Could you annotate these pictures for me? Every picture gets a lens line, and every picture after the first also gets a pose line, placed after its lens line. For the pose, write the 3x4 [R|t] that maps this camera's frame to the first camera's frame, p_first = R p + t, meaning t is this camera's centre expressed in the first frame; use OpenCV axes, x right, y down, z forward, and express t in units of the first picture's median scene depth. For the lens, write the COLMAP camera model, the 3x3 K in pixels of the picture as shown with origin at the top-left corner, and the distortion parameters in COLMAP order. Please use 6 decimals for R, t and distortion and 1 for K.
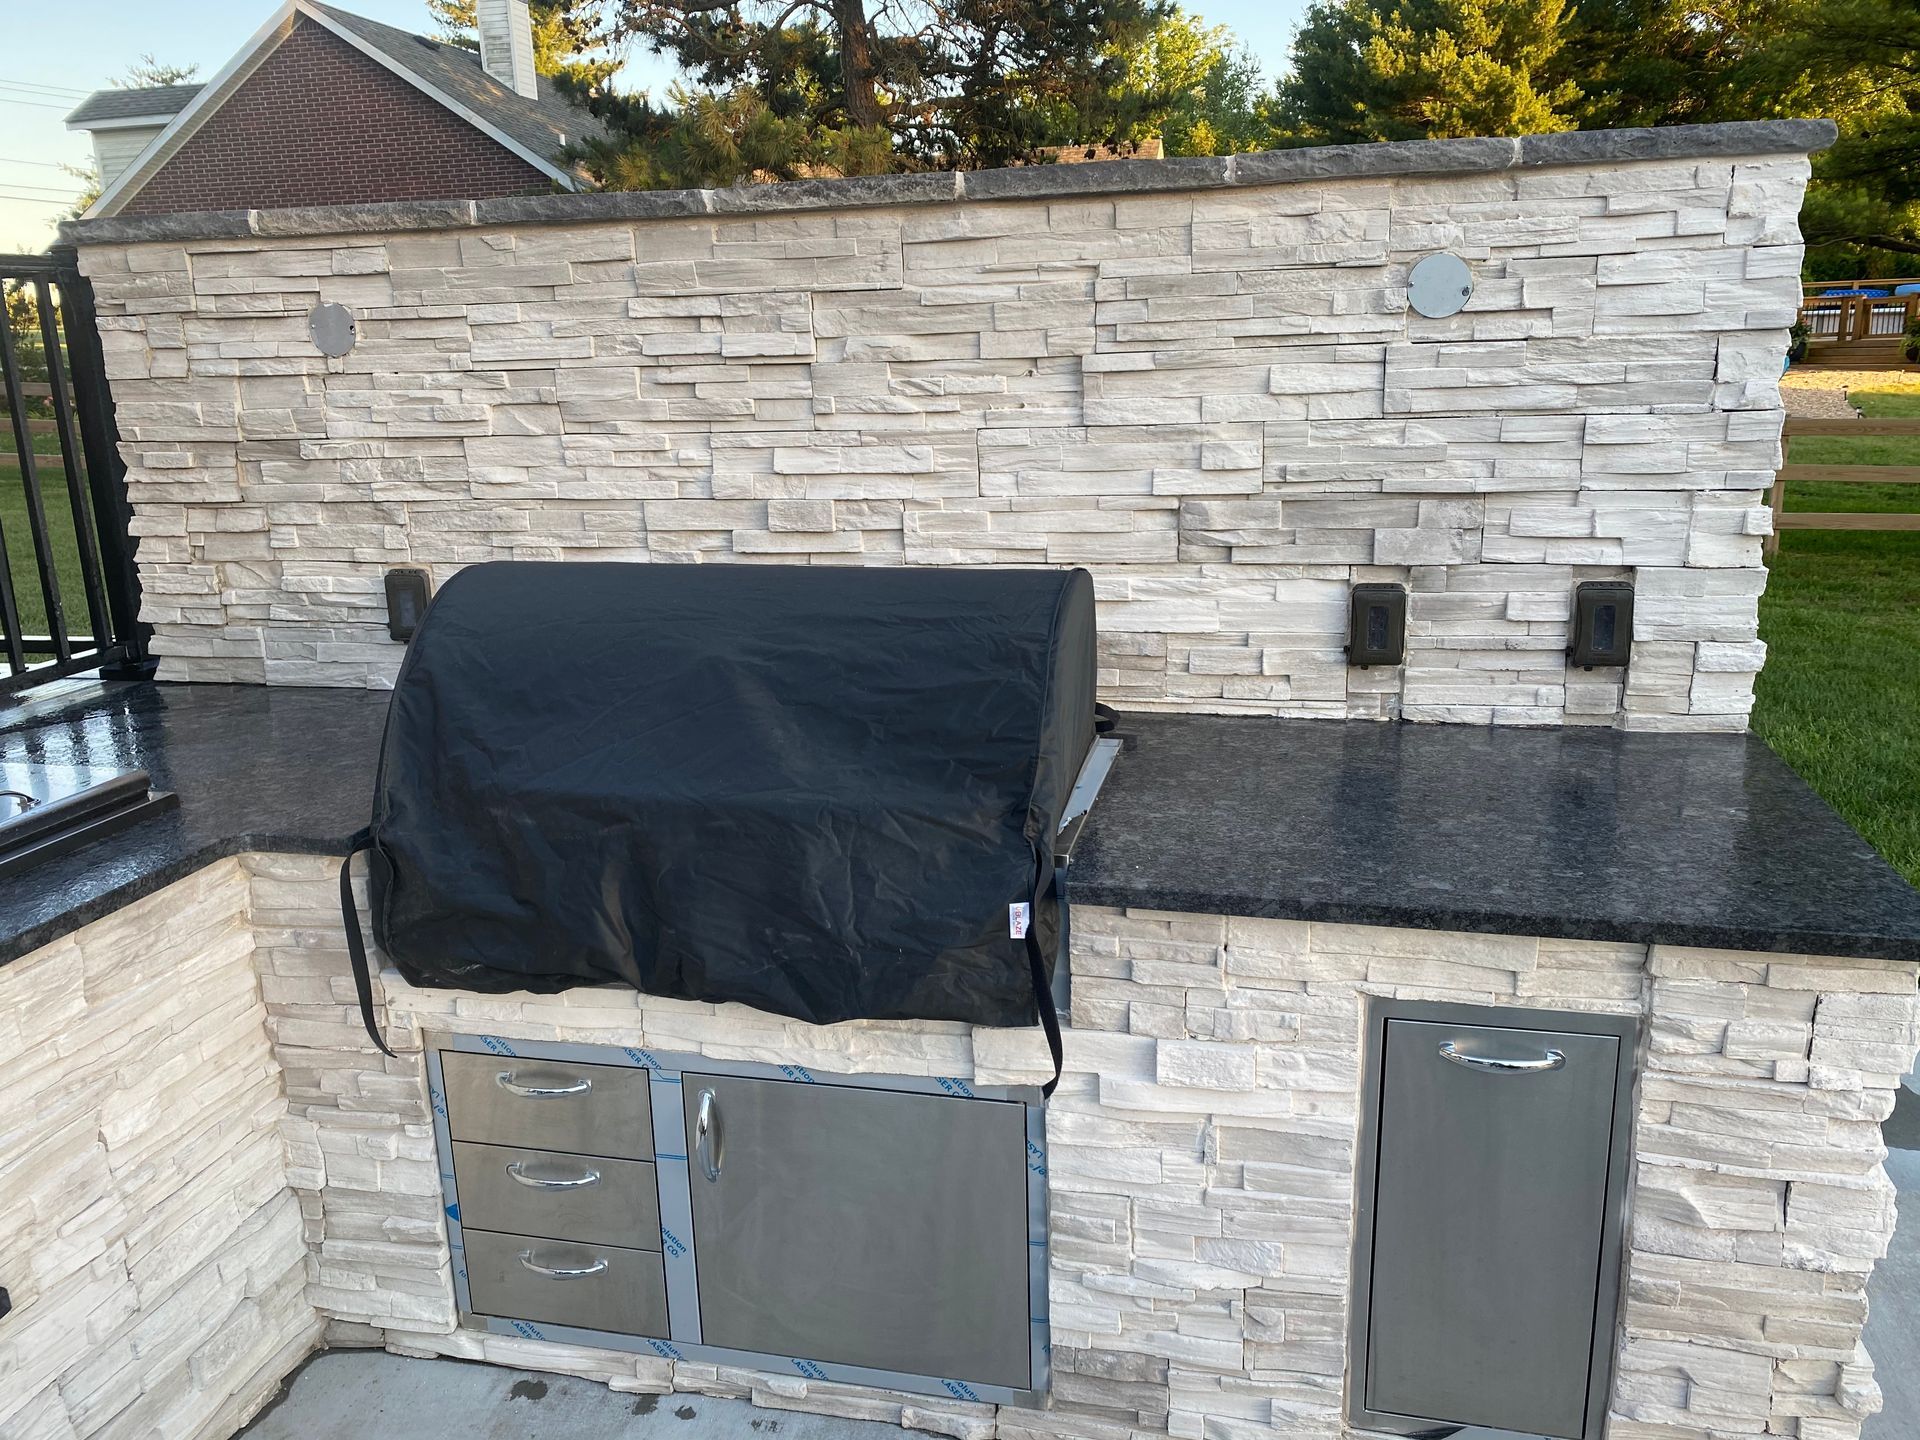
lens RADIAL K [[1474.9, 0, 960.0], [0, 1474.9, 720.0], [0, 0, 1]] dist [0.025641, 0.000119]
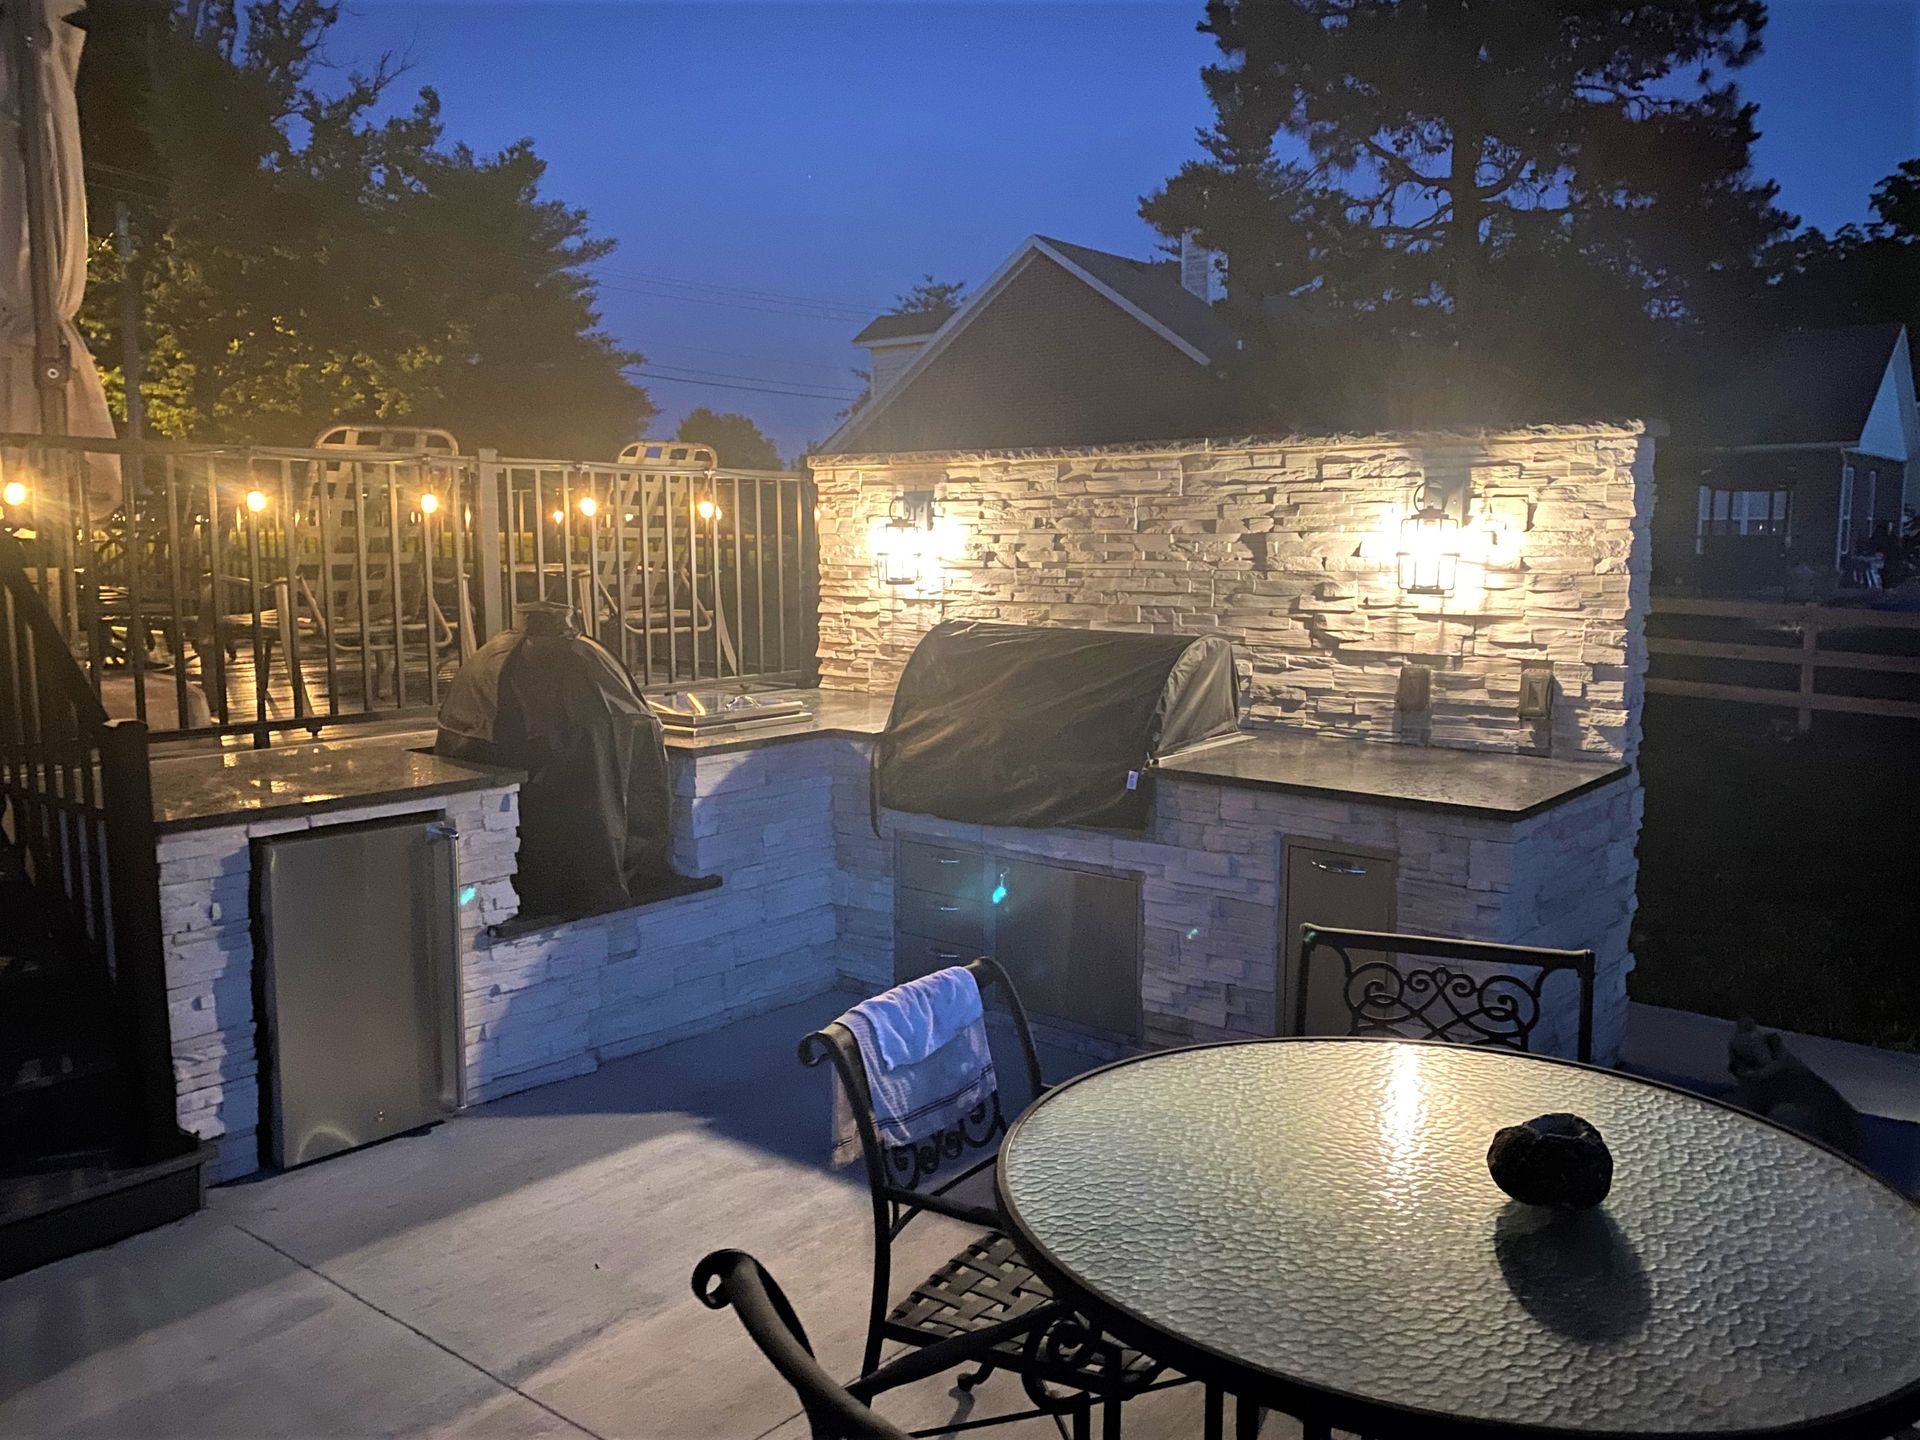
lens RADIAL K [[1474.9, 0, 960.0], [0, 1474.9, 720.0], [0, 0, 1]] dist [0.025641, 0.000119]
pose [[0.903888, 0.083029, -0.419634, 0.525879], [-0.131526, 0.987405, -0.087937, 0.195773], [0.407047, 0.134679, 0.903424, -0.791892]]
